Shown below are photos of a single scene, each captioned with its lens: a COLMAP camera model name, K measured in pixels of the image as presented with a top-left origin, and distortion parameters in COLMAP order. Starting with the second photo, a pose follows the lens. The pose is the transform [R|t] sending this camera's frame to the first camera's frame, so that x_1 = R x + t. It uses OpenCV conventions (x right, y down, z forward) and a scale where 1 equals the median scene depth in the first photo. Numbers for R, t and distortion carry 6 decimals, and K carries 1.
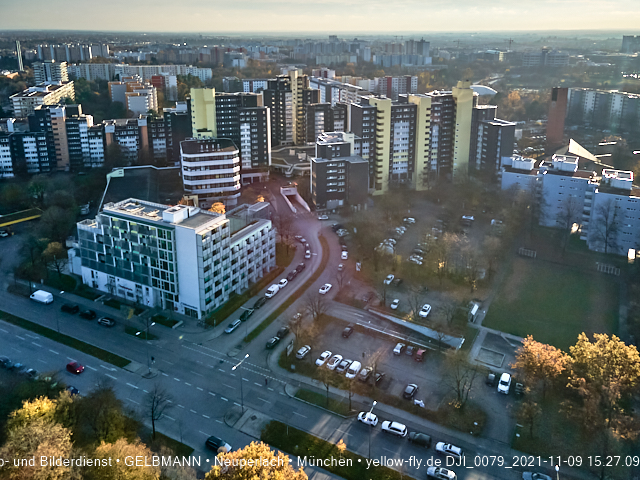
lens RADIAL K [[490.1, 0, 320.9], [0, 490.1, 150.9], [0, 0, 1]] dist [0.039587, 0.004503]
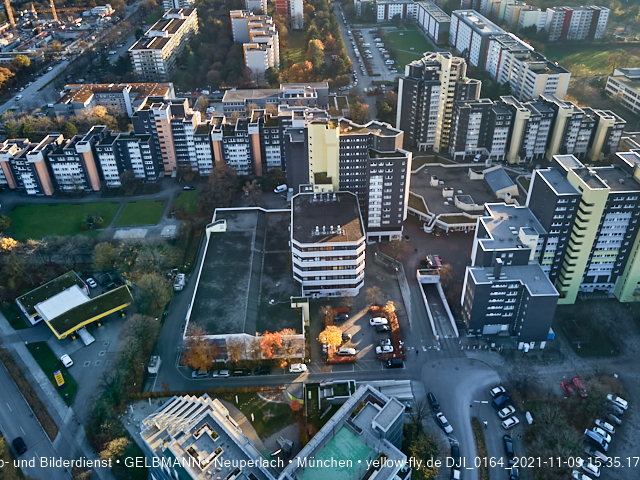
lens RADIAL K [[483.9, 0, 317.5], [0, 483.9, 151.3], [0, 0, 1]] dist [0.032940, 0.004005]
pose [[0.964505, 0.109224, -0.240417, -0.068499], [-0.042618, 0.962899, 0.266477, -0.281297], [0.260603, -0.246772, 0.933375, 0.302083]]
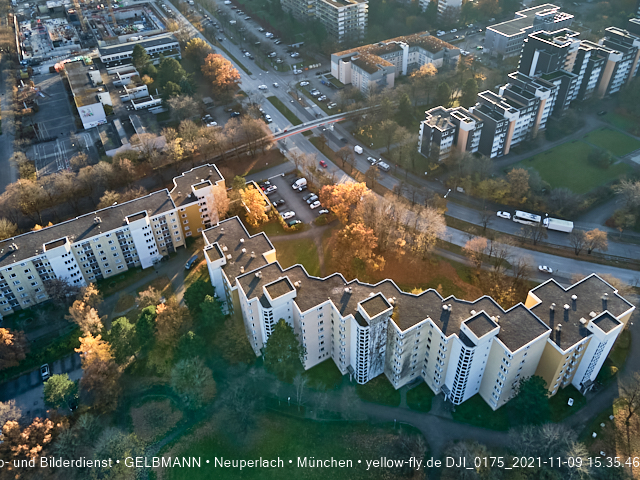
lens RADIAL K [[483.9, 0, 317.5], [0, 483.9, 151.3], [0, 0, 1]] dist [0.032940, 0.004005]
pose [[0.979900, -0.139387, 0.142714, -1.238603], [0.079814, 0.929576, 0.359886, -0.275740], [-0.182827, -0.341262, 0.922017, 0.278619]]
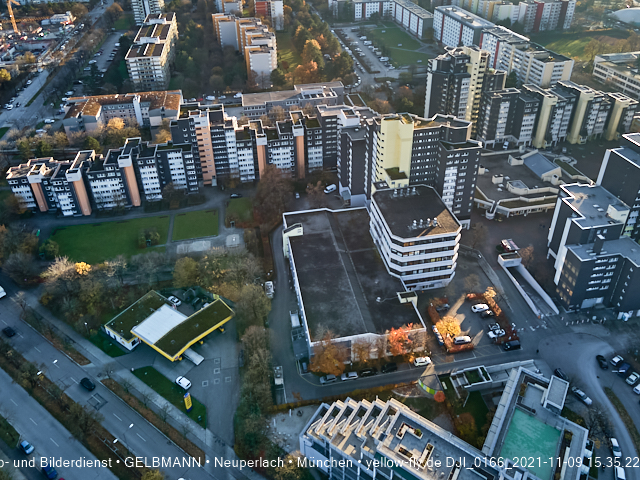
lens RADIAL K [[483.9, 0, 317.5], [0, 483.9, 151.3], [0, 0, 1]] dist [0.032940, 0.004005]
pose [[0.992313, 0.040394, -0.116974, -0.272175], [-0.008590, 0.965432, 0.260515, -0.271552], [0.123454, -0.257508, 0.958357, 0.261776]]
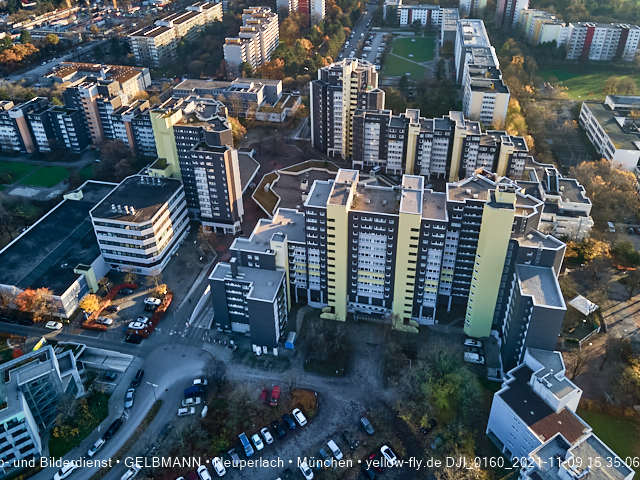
lens RADIAL K [[483.9, 0, 317.5], [0, 483.9, 151.3], [0, 0, 1]] dist [0.032940, 0.004005]
pose [[0.866040, 0.223940, -0.447017, 0.341440], [-0.100595, 0.953844, 0.282952, -0.314340], [0.489749, -0.200080, 0.848595, 0.444467]]
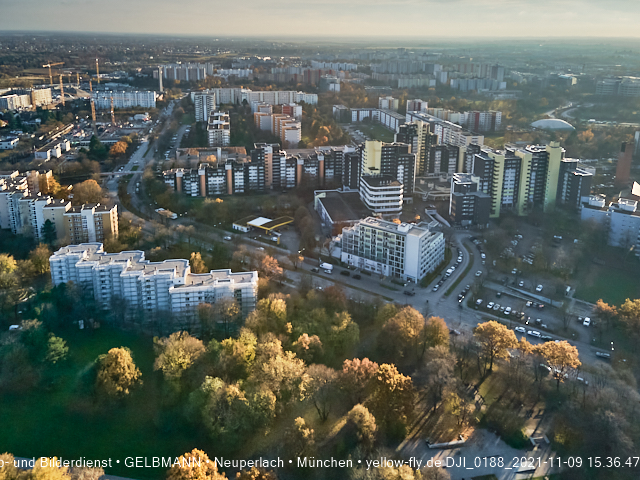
lens RADIAL K [[490.1, 0, 320.9], [0, 490.1, 150.9], [0, 0, 1]] dist [0.039587, 0.004503]
pose [[0.993226, 0.035817, -0.110545, -0.232763], [-0.036367, 0.999334, -0.002970, -0.085881], [0.110365, 0.006971, 0.993867, -0.524800]]
